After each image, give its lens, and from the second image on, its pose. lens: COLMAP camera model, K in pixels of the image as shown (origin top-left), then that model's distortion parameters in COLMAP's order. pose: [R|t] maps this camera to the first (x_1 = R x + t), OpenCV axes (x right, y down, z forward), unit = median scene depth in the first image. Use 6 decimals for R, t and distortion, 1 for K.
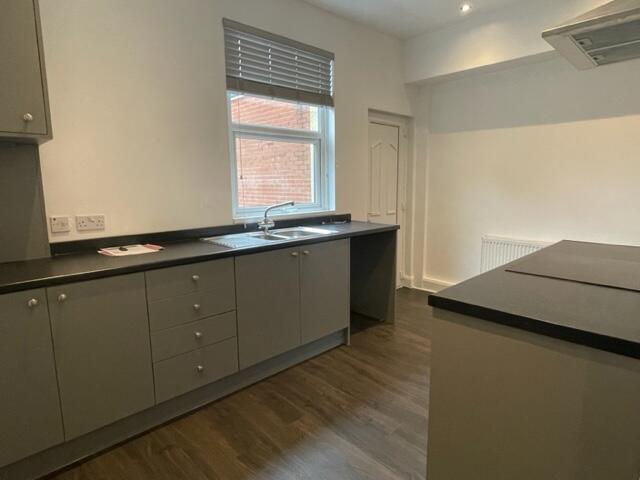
lens RADIAL K [[371.7, 0, 320.0], [0, 371.7, 240.0], [0, 0, 1]] dist [-0.007668, -0.002007]
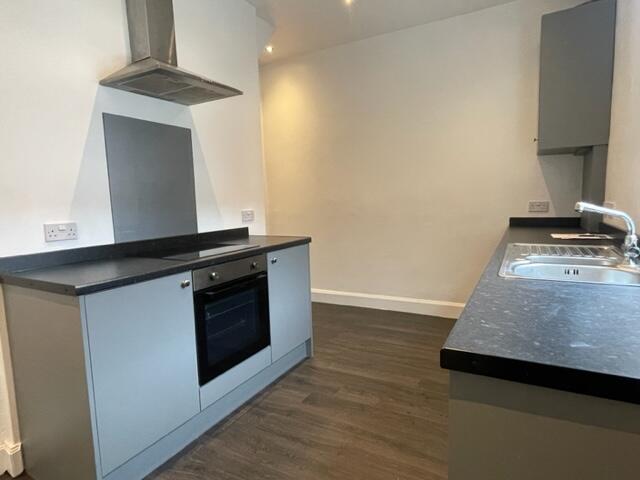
lens RADIAL K [[371.7, 0, 320.0], [0, 371.7, 240.0], [0, 0, 1]] dist [-0.007668, -0.002007]
pose [[-0.955802, 0.070897, -0.285335, 0.429006], [-0.004150, 0.967141, 0.254206, -0.192981], [0.293982, 0.244155, -0.924101, 1.497264]]
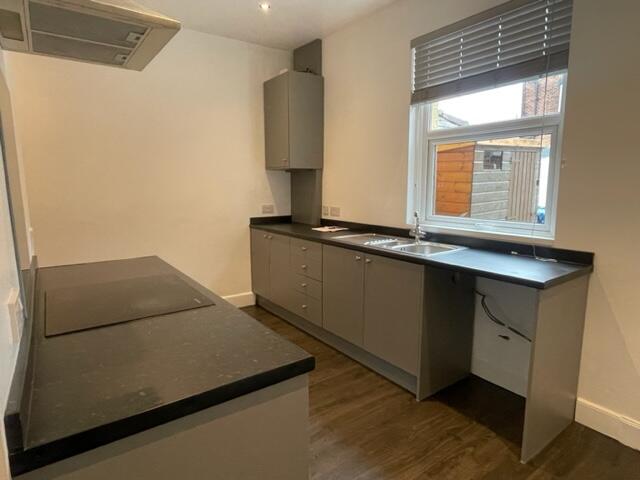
lens RADIAL K [[371.7, 0, 320.0], [0, 371.7, 240.0], [0, 0, 1]] dist [-0.007668, -0.002007]
pose [[-0.137888, 0.157717, -0.977810, 0.953148], [-0.151142, 0.972327, 0.178146, -0.181160], [0.978848, 0.172353, -0.110235, 0.968334]]
